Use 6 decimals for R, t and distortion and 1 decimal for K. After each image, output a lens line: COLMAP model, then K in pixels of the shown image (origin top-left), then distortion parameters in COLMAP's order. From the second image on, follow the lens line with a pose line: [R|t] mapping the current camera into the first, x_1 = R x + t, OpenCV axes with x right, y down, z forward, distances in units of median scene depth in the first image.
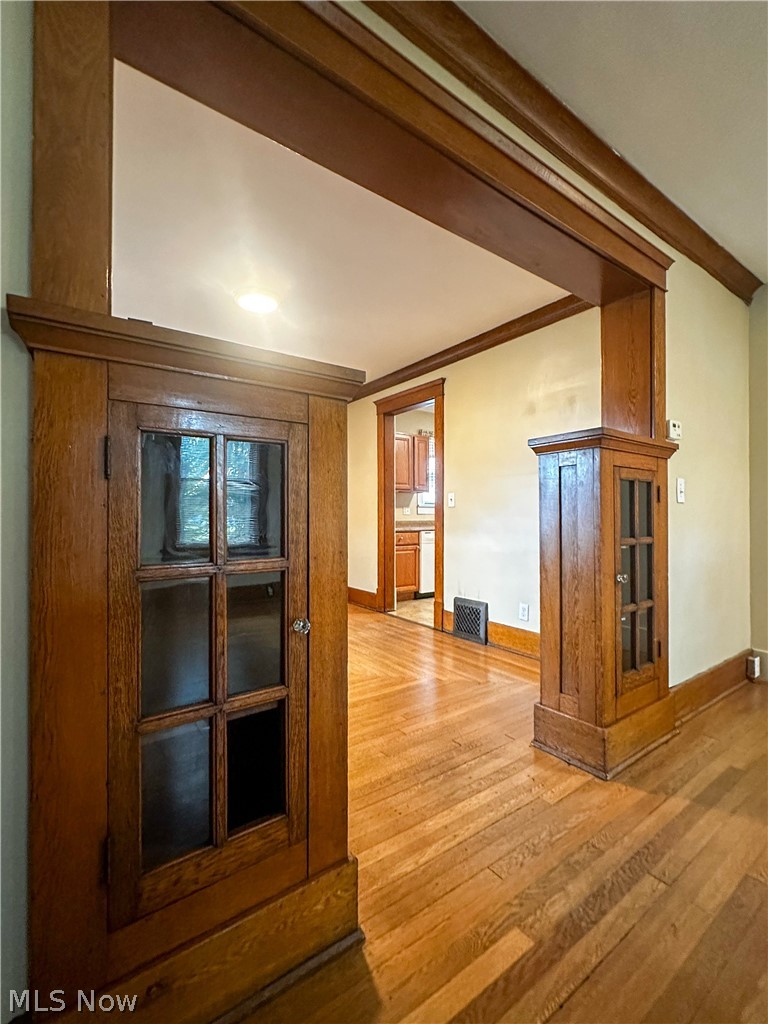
lens RADIAL K [[450.4, 0, 371.3], [0, 450.4, 515.5], [0, 0, 1]] dist [0.000017, -0.000143]
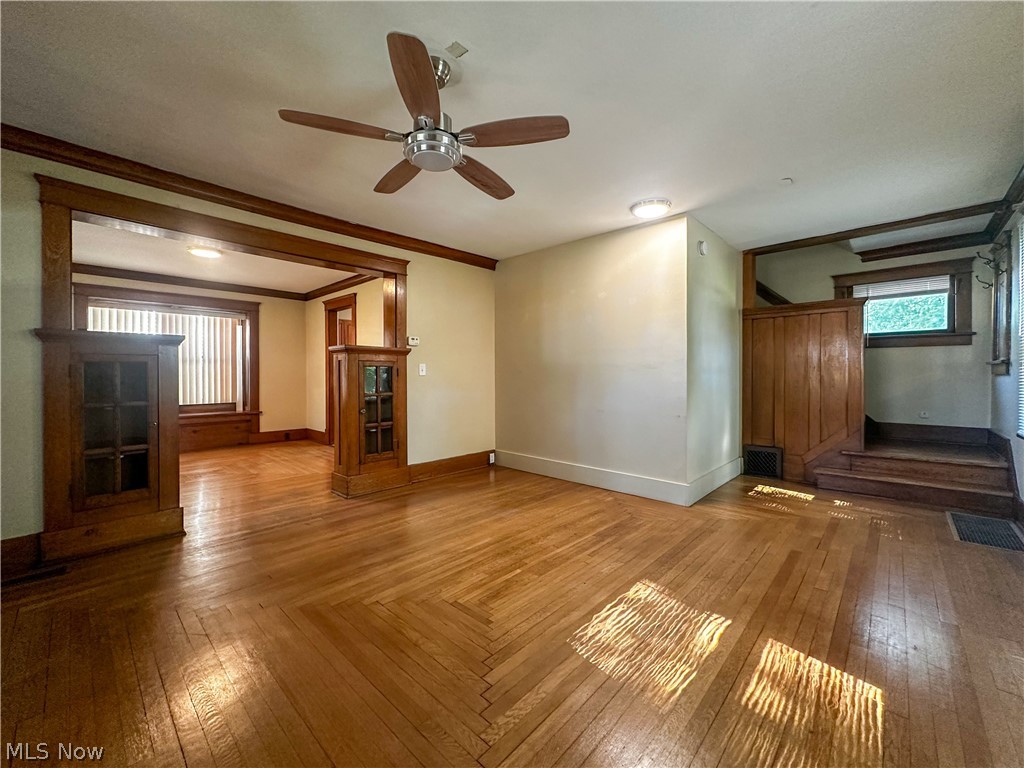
lens RADIAL K [[413.5, 0, 511.3], [0, 413.5, 380.0], [0, 0, 1]] dist [-0.001688, -0.000097]
pose [[0.979216, -0.005174, 0.202753, 0.445137], [0.002527, 0.999908, 0.013312, -0.020506], [-0.202804, -0.012523, 0.979139, -0.593293]]
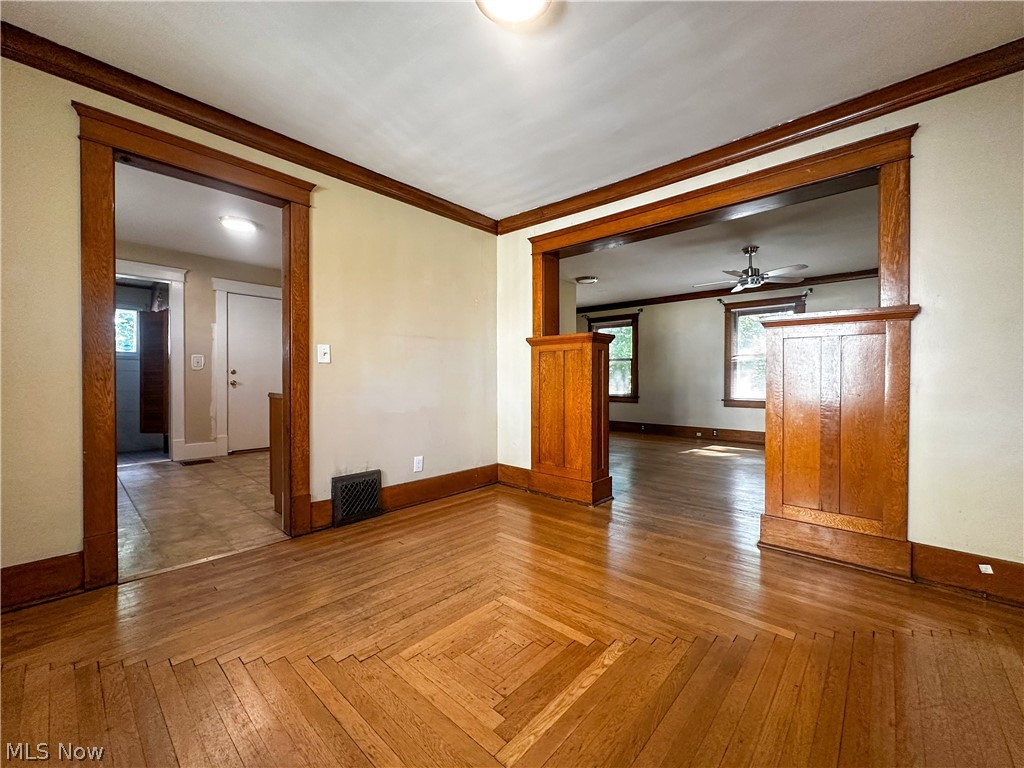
lens RADIAL K [[413.5, 0, 511.3], [0, 413.5, 380.0], [0, 0, 1]] dist [-0.001688, -0.000097]
pose [[-0.217292, -0.002162, 0.976104, -0.624674], [-0.000506, 0.999998, 0.002102, 0.010427], [-0.976107, -0.000037, -0.217292, 0.921563]]
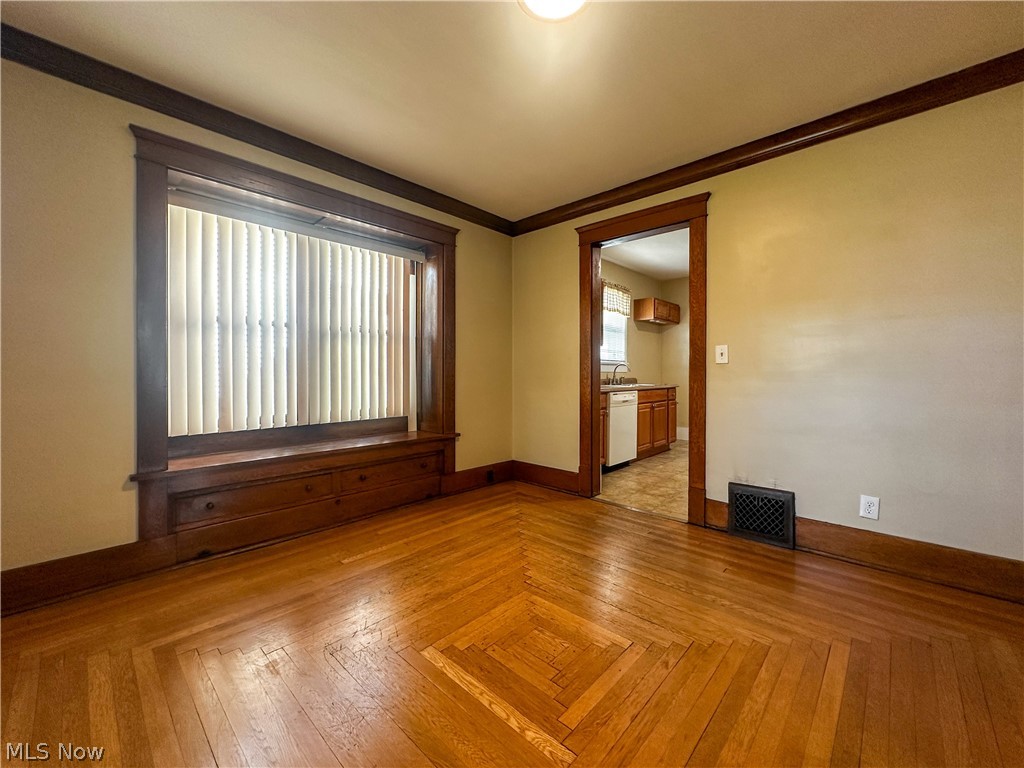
lens RADIAL K [[415.1, 0, 515.7], [0, 415.1, 374.1], [0, 0, 1]] dist [0.001484, 0.000121]
pose [[0.977597, 0.001865, 0.210478, -0.336354], [-0.002711, 0.999989, 0.003732, -0.002283], [-0.210469, -0.004219, 0.977591, 0.426977]]
